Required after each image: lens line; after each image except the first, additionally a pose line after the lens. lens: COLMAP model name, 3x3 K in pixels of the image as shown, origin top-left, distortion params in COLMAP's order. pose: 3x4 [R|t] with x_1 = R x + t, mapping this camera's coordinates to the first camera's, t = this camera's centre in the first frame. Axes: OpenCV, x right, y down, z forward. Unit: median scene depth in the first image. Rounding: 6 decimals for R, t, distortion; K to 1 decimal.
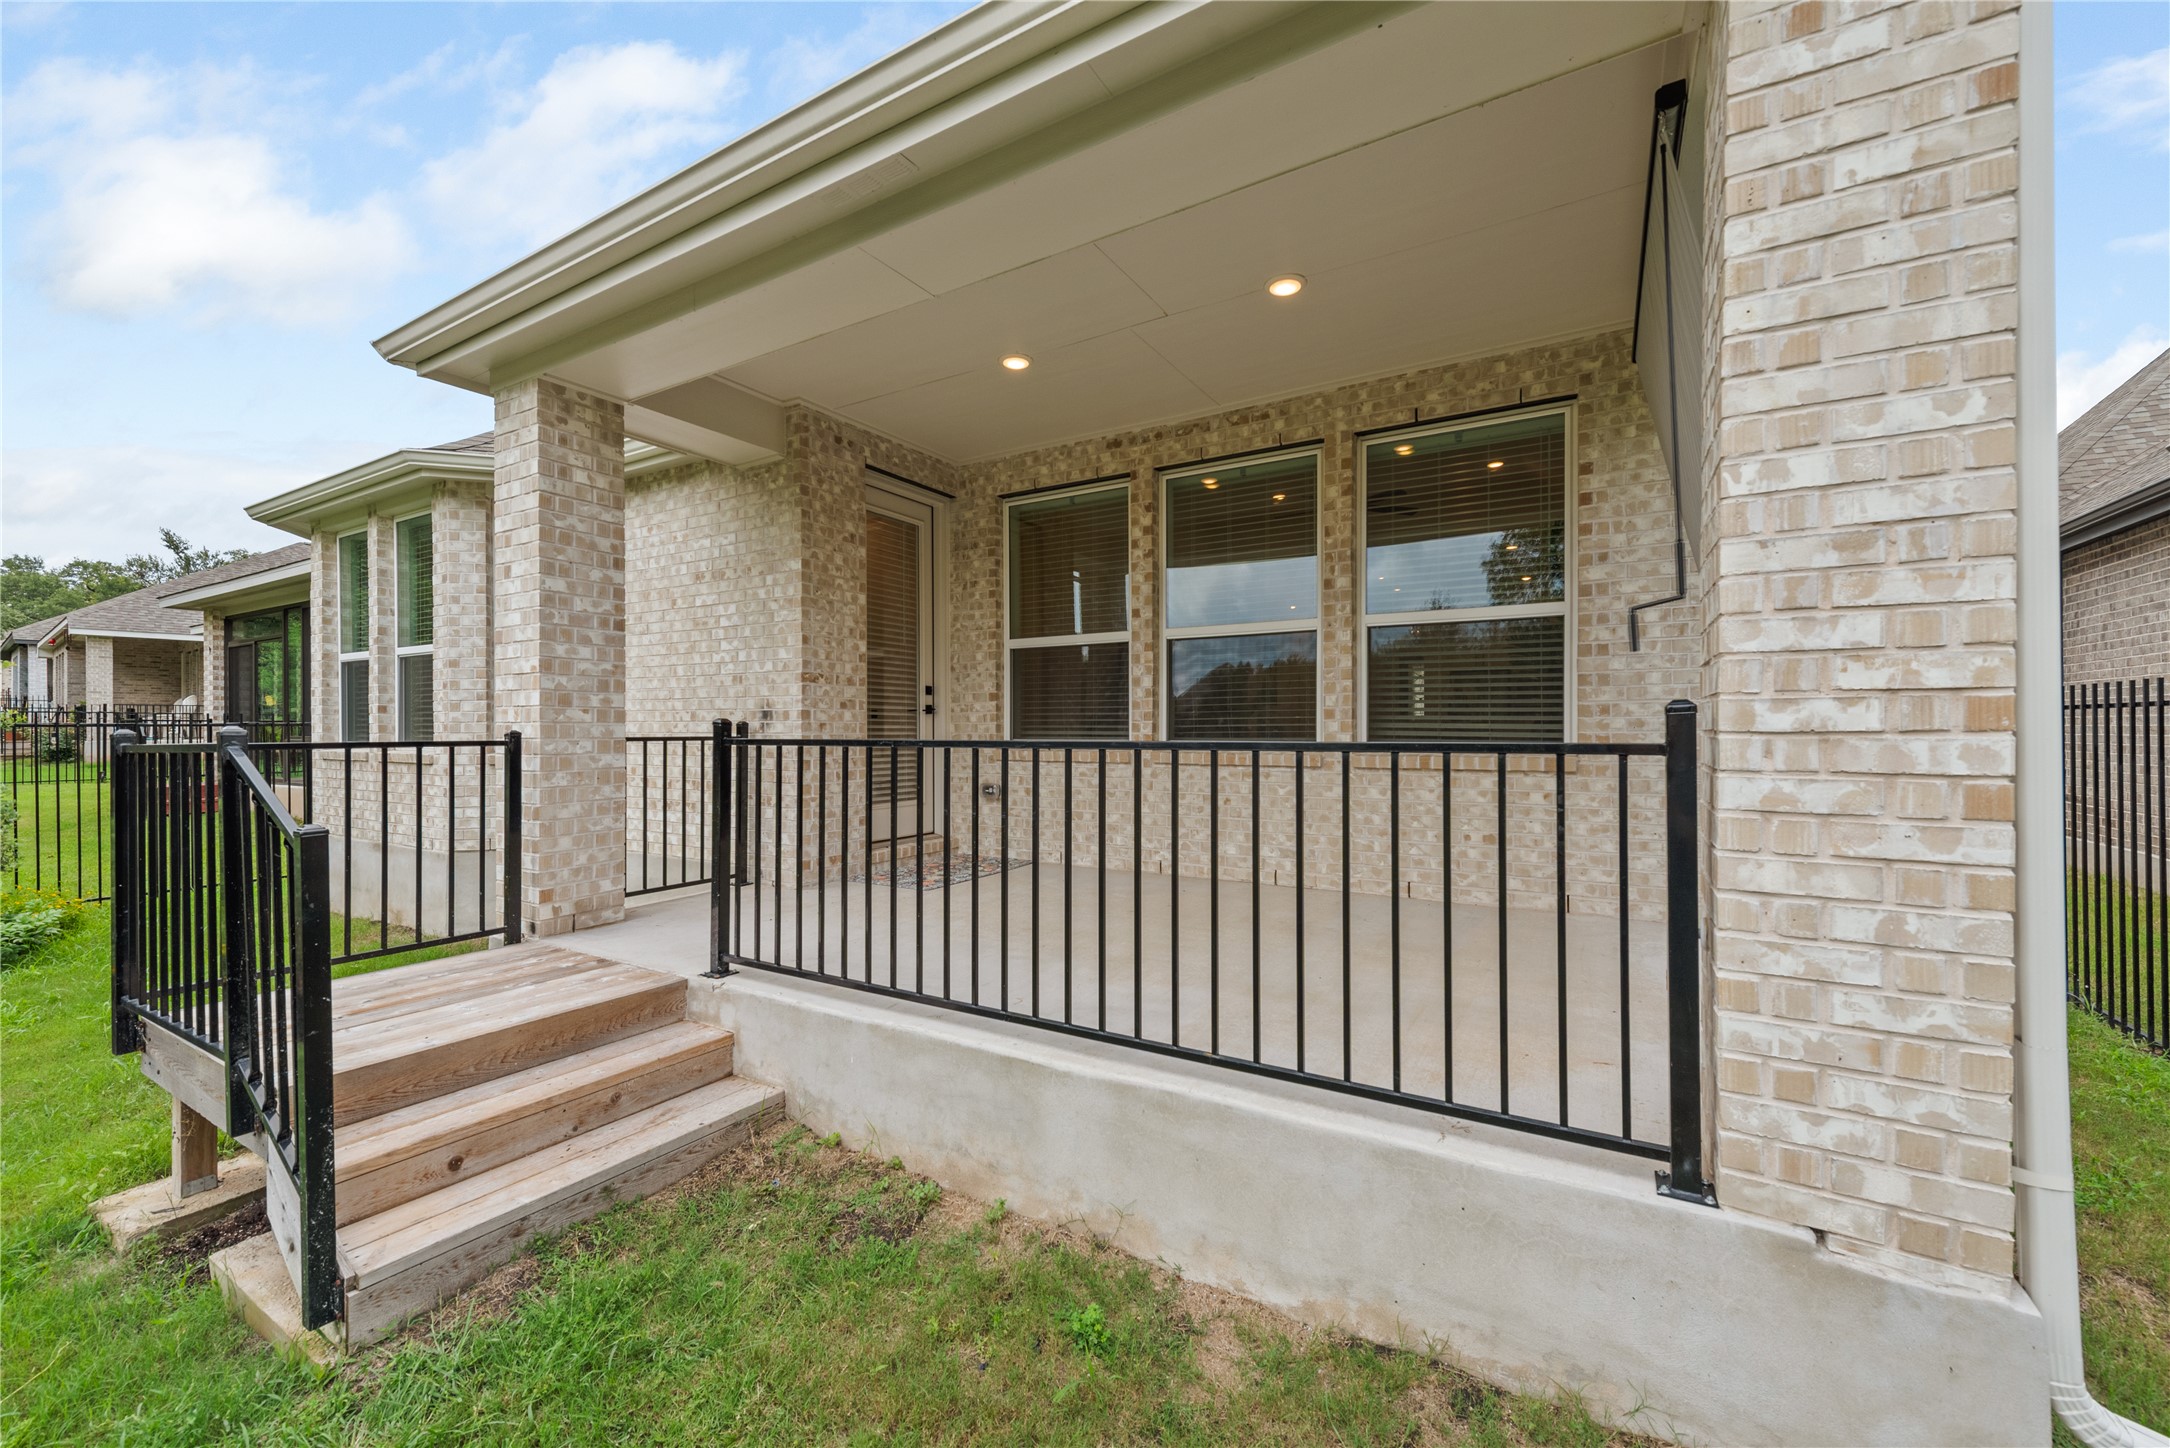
lens RADIAL K [[846.8, 0, 1083.8], [0, 846.8, 730.1], [0, 0, 1]] dist [-0.000222, -0.000036]
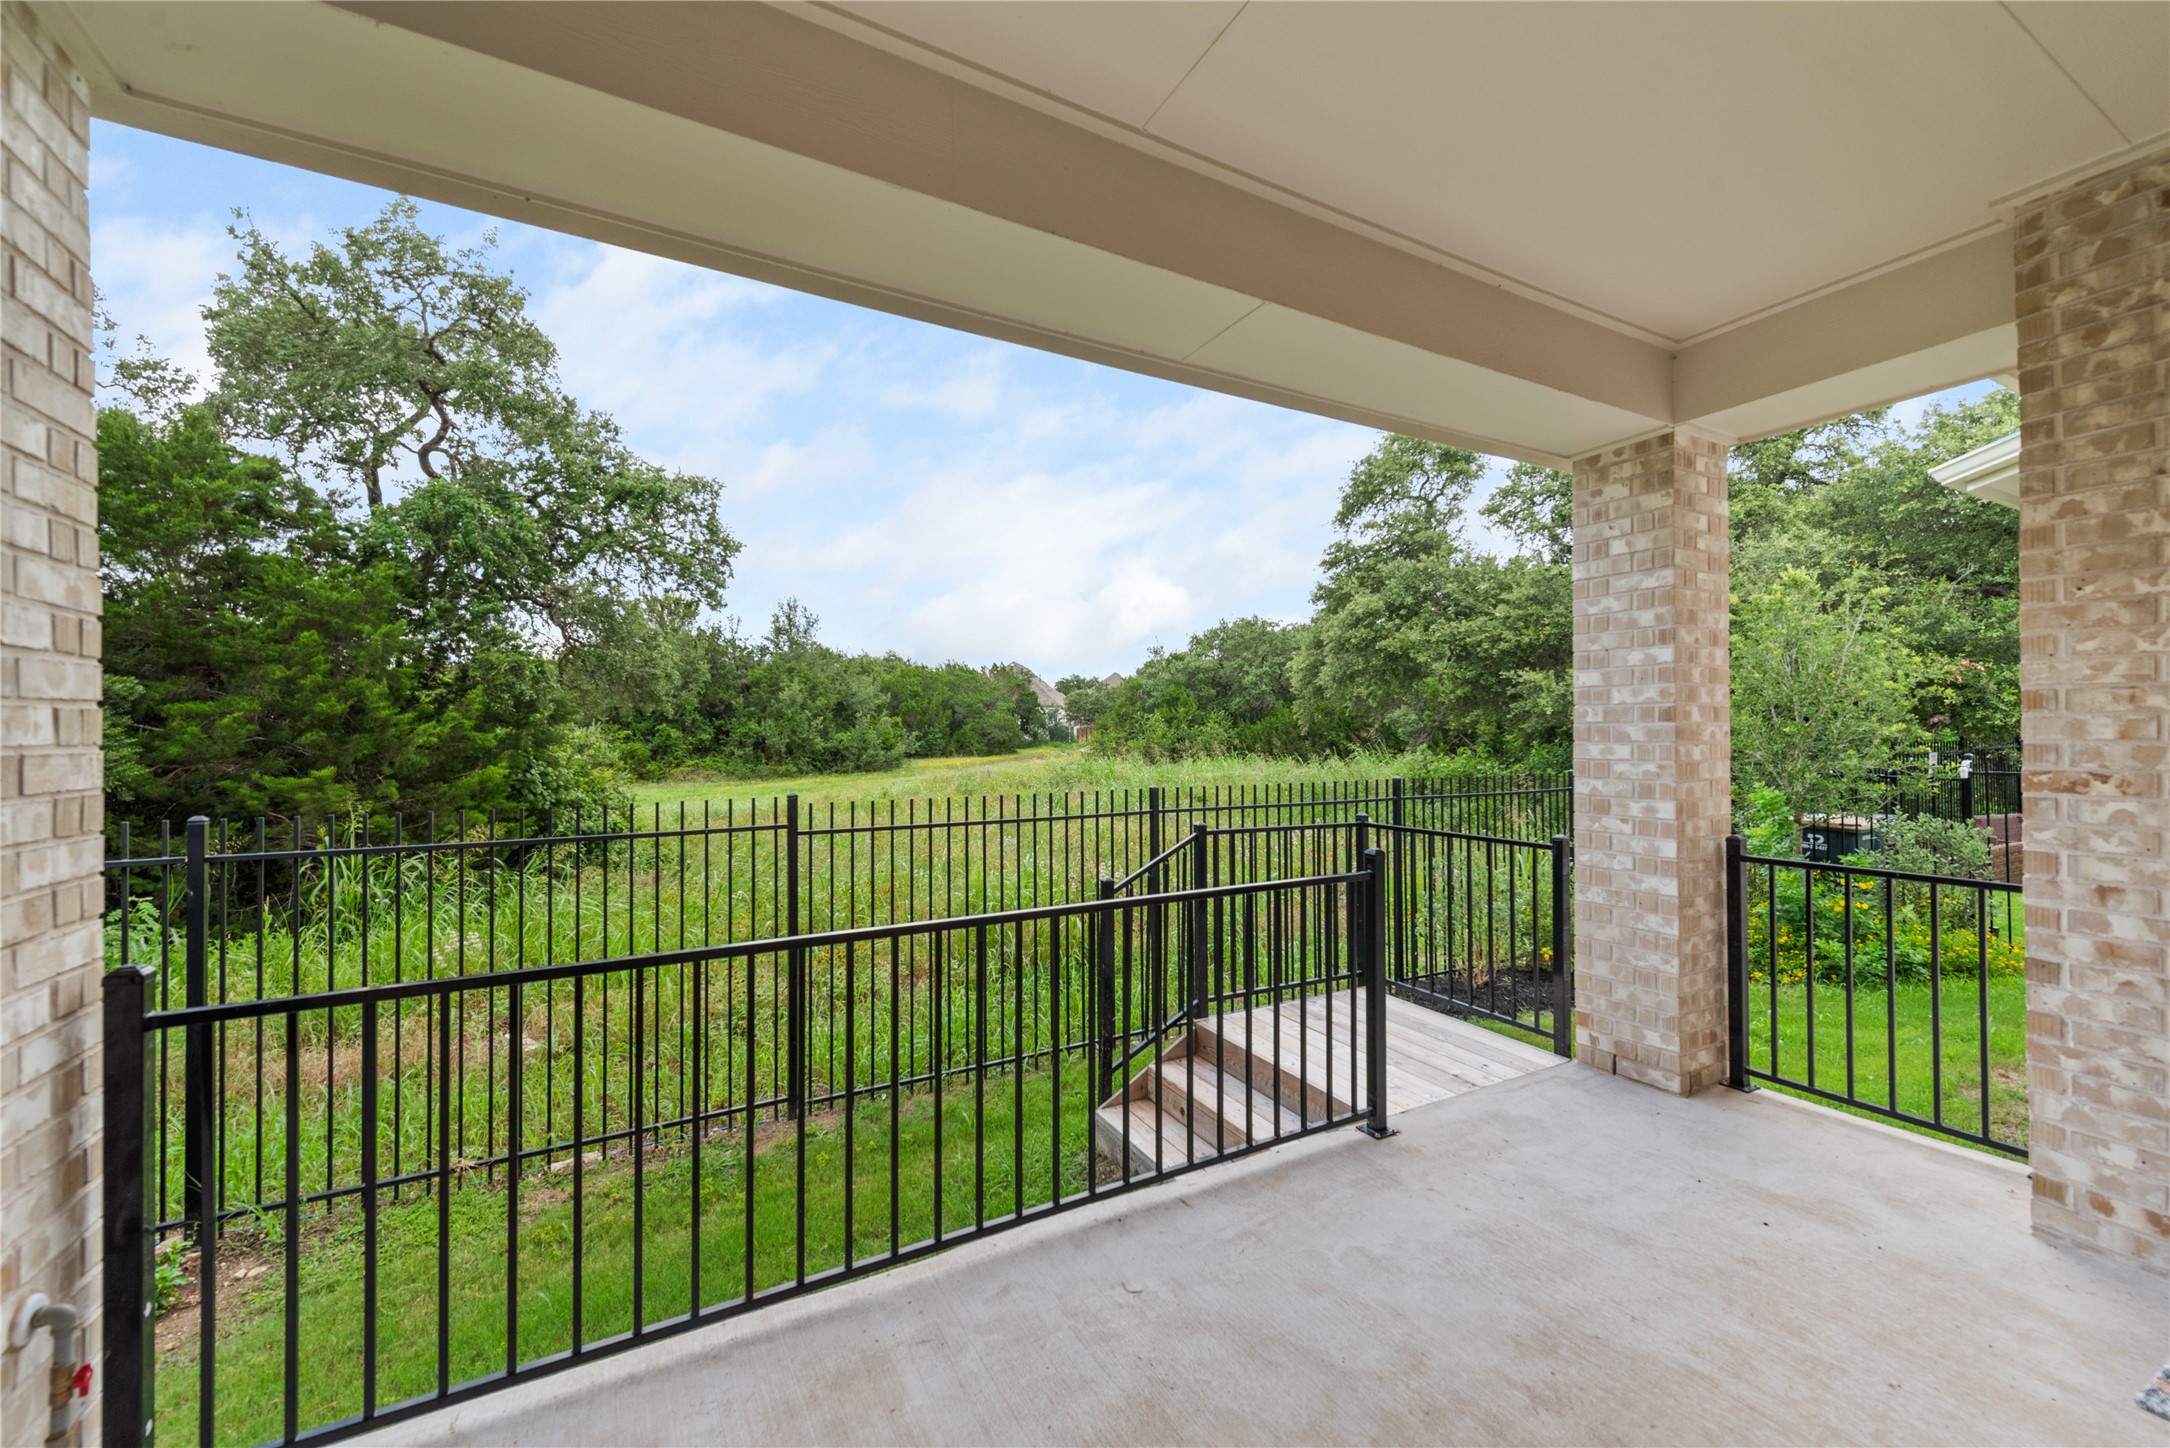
lens RADIAL K [[846.8, 0, 1087.9], [0, 846.8, 727.2], [0, 0, 1]] dist [-0.000222, -0.000036]
pose [[-0.514489, -0.009377, -0.857446, 0.416805], [0.001130, 0.999932, -0.011613, -0.106627], [0.857496, -0.006943, -0.514444, 0.970841]]
